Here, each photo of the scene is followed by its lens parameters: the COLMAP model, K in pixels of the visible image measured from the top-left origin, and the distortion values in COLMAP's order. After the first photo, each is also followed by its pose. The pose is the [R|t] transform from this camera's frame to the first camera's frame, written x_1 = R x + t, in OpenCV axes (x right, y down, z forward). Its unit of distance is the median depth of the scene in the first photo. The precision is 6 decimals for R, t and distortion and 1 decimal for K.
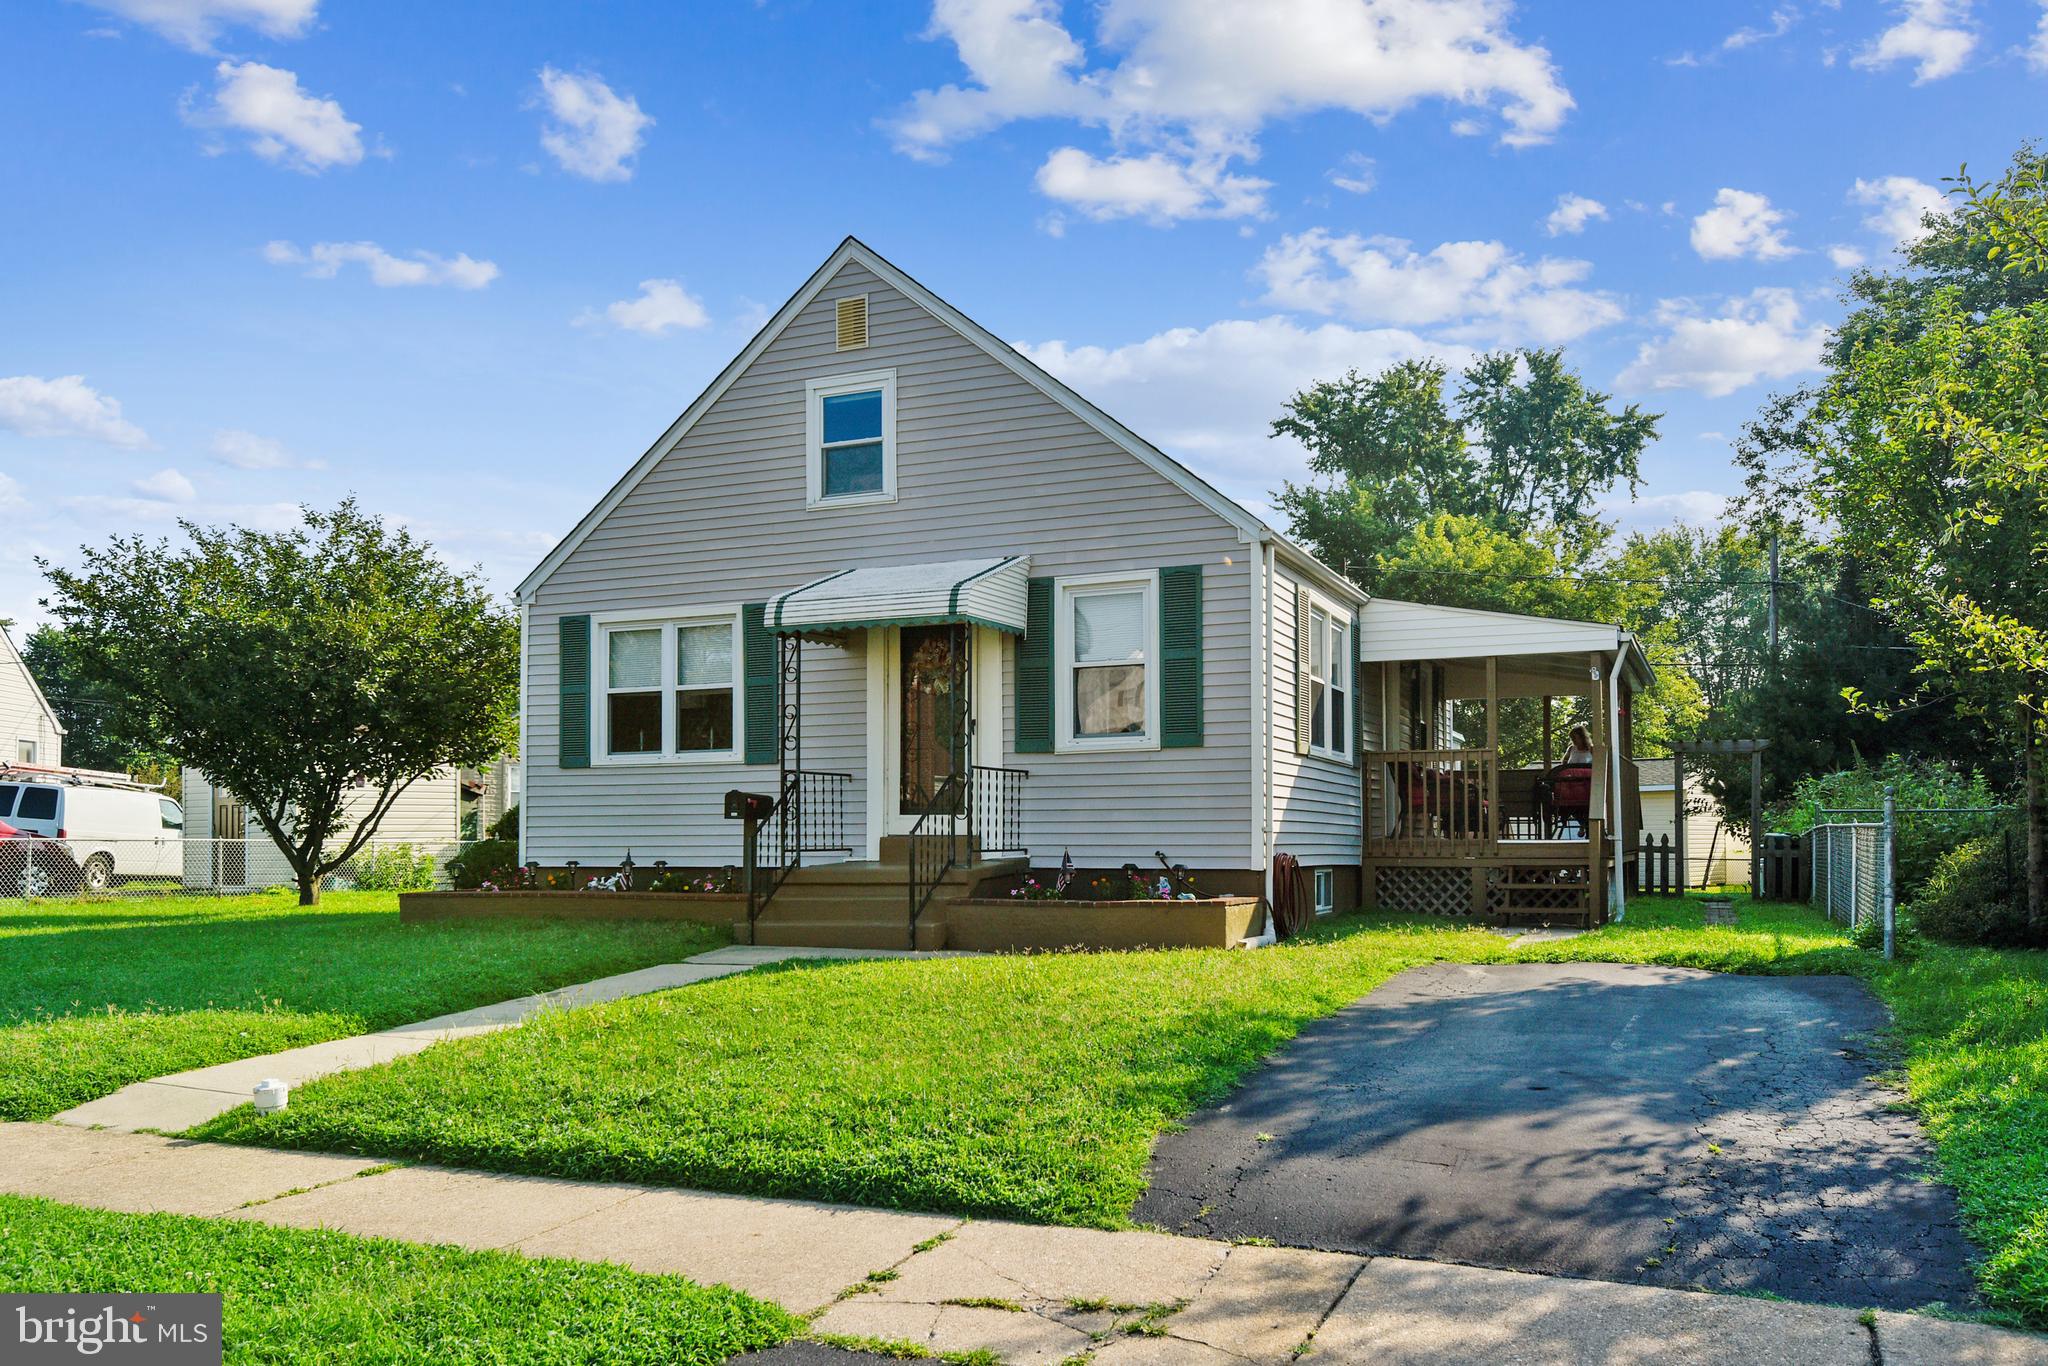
lens RADIAL K [[1557.0, 0, 1024.0], [0, 1557.0, 683.0], [0, 0, 1]] dist [0.002359, -0.000033]
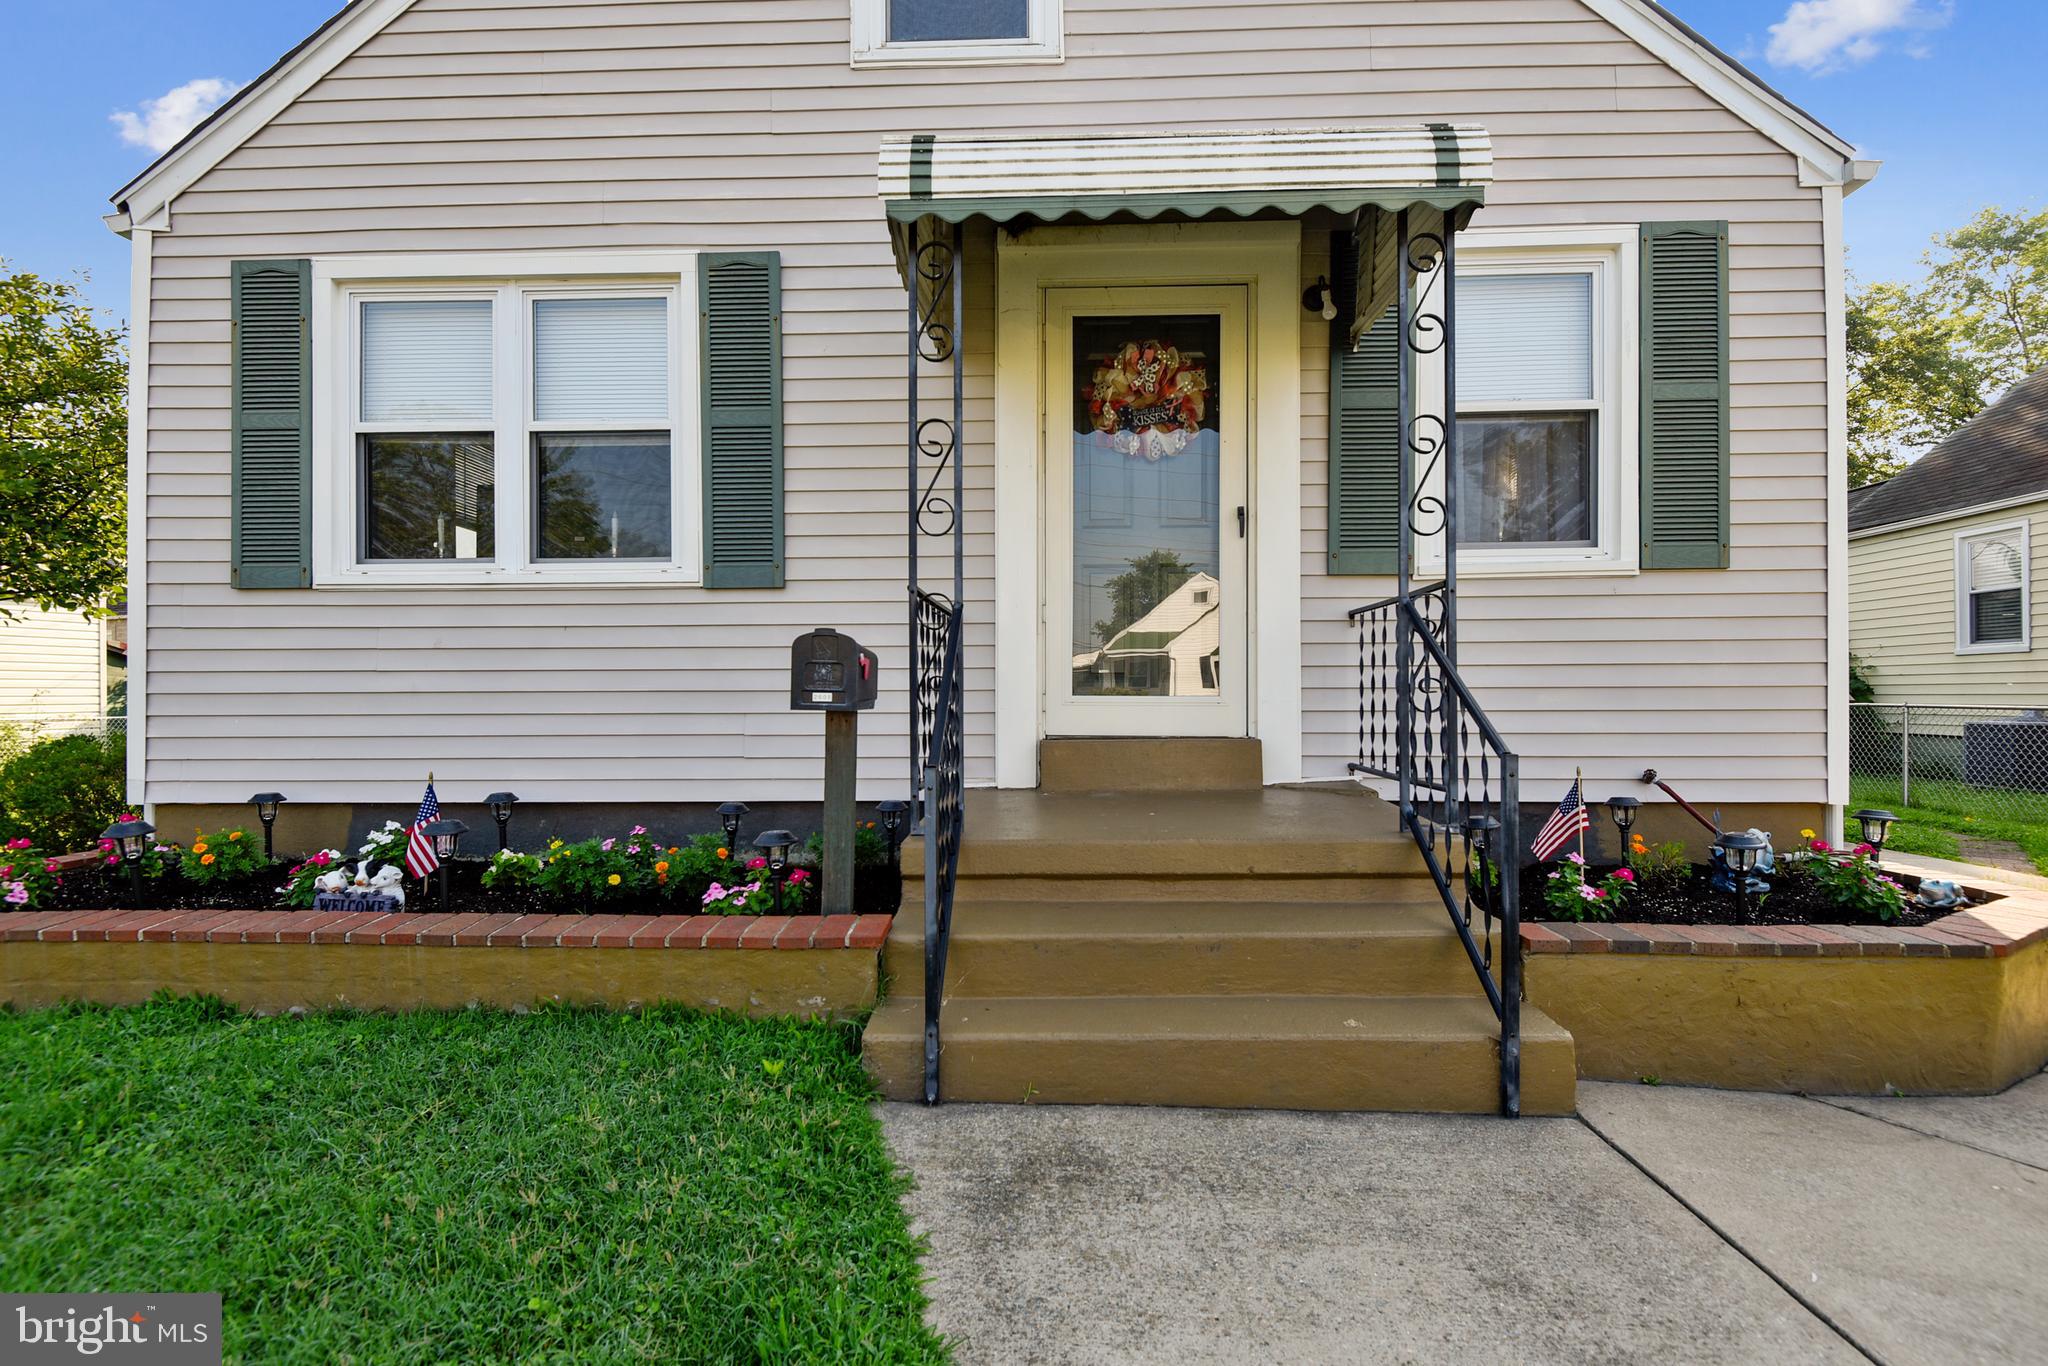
lens RADIAL K [[965.2, 0, 1022.0], [0, 965.2, 665.8], [0, 0, 1]] dist [0.027644, -0.027383]
pose [[0.930463, 0.012304, 0.366178, -0.201659], [-0.036235, 0.997626, 0.058553, 0.056221], [-0.364588, -0.067750, 0.928701, 0.700988]]
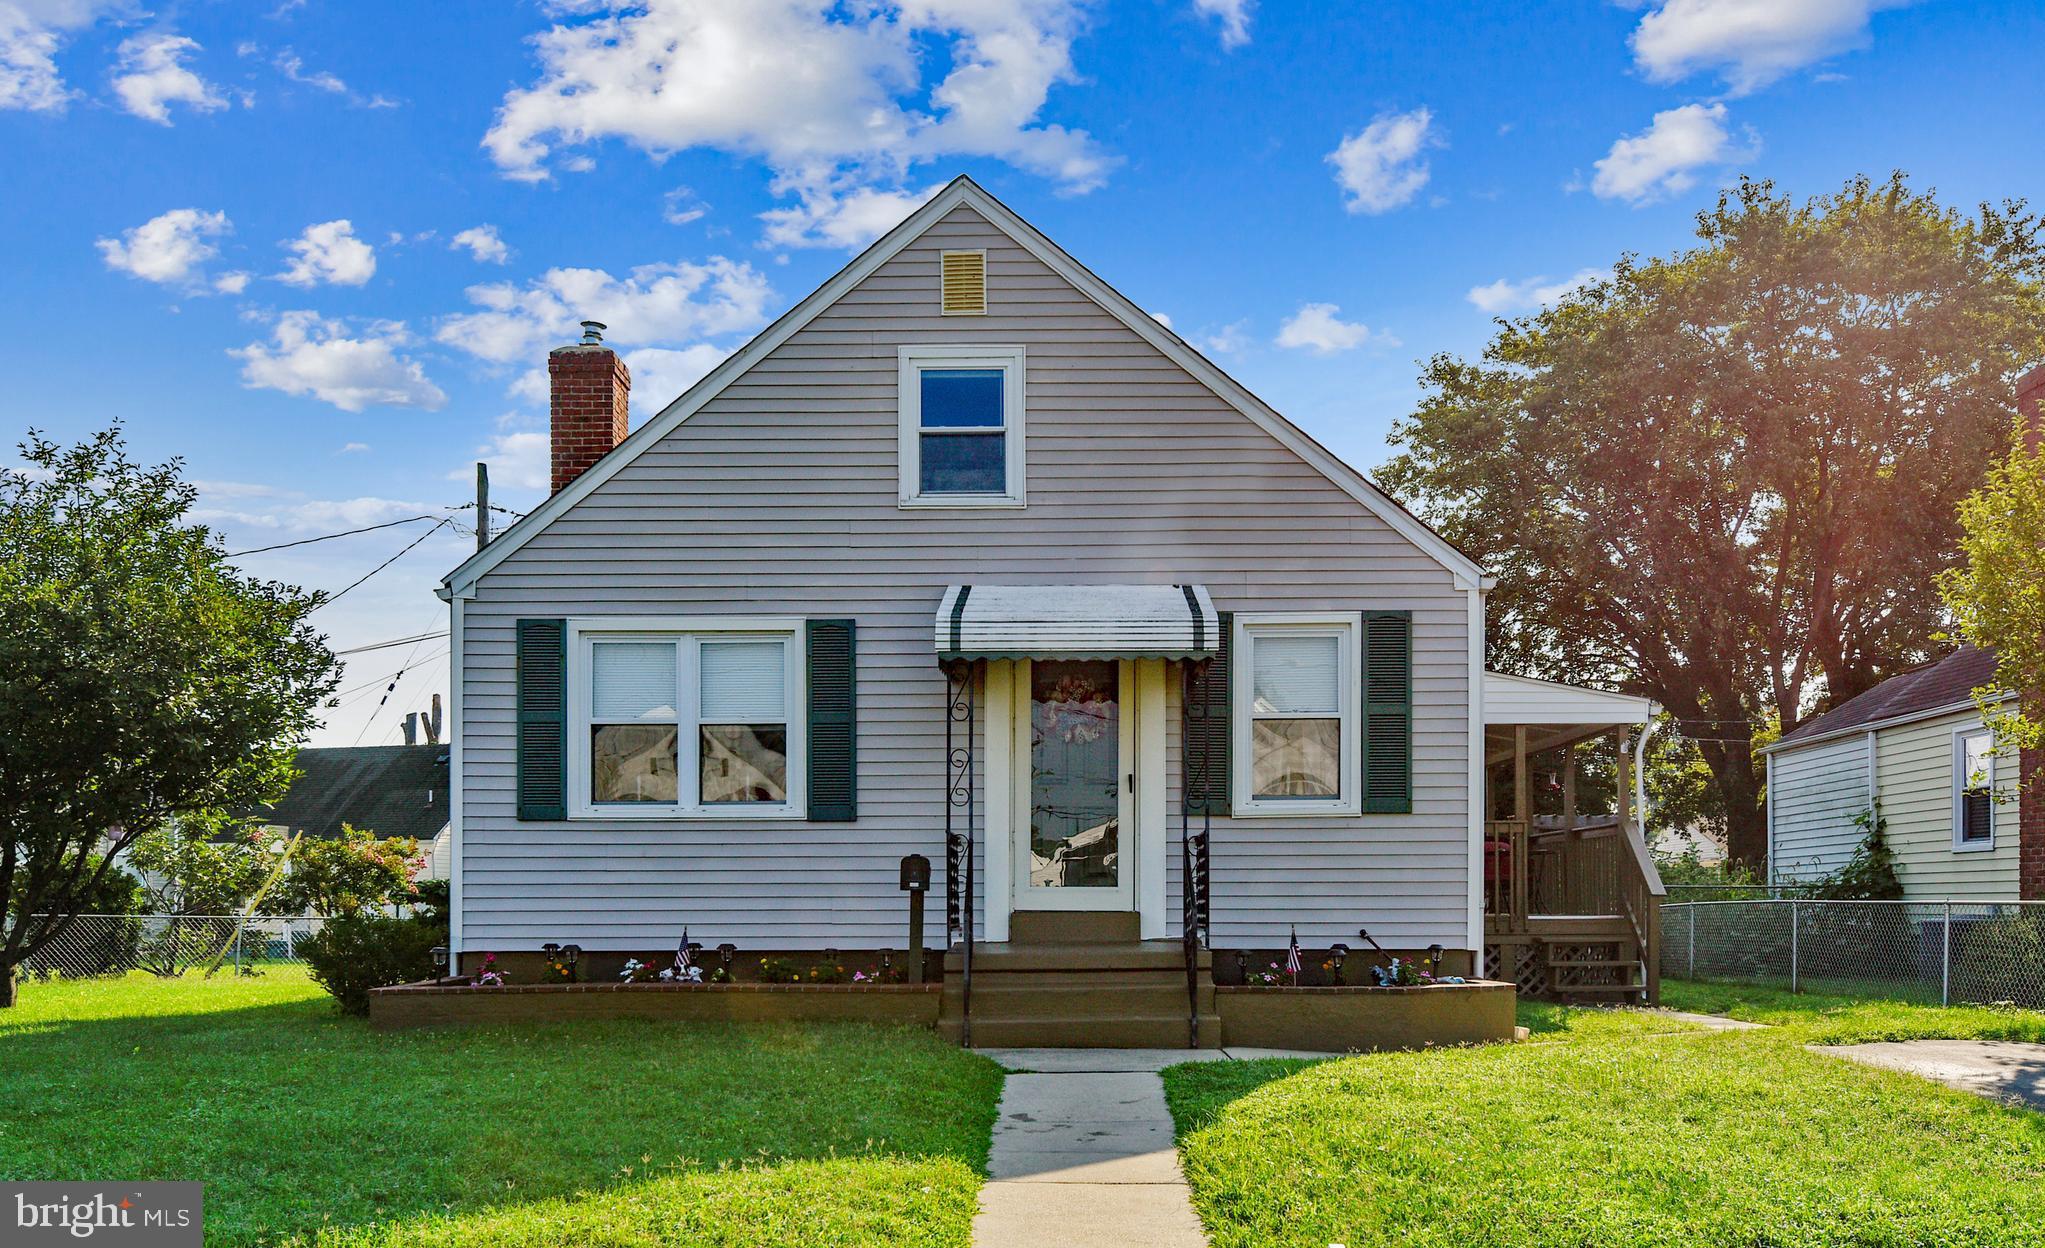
lens RADIAL K [[1735.1, 0, 1023.0], [0, 1735.1, 776.9], [0, 0, 1]] dist [-0.005924, -0.003399]
pose [[0.922246, 0.030949, 0.385364, -0.429189], [-0.039854, 0.999091, 0.015140, 0.012267], [-0.384545, -0.029321, 0.922641, 0.146444]]
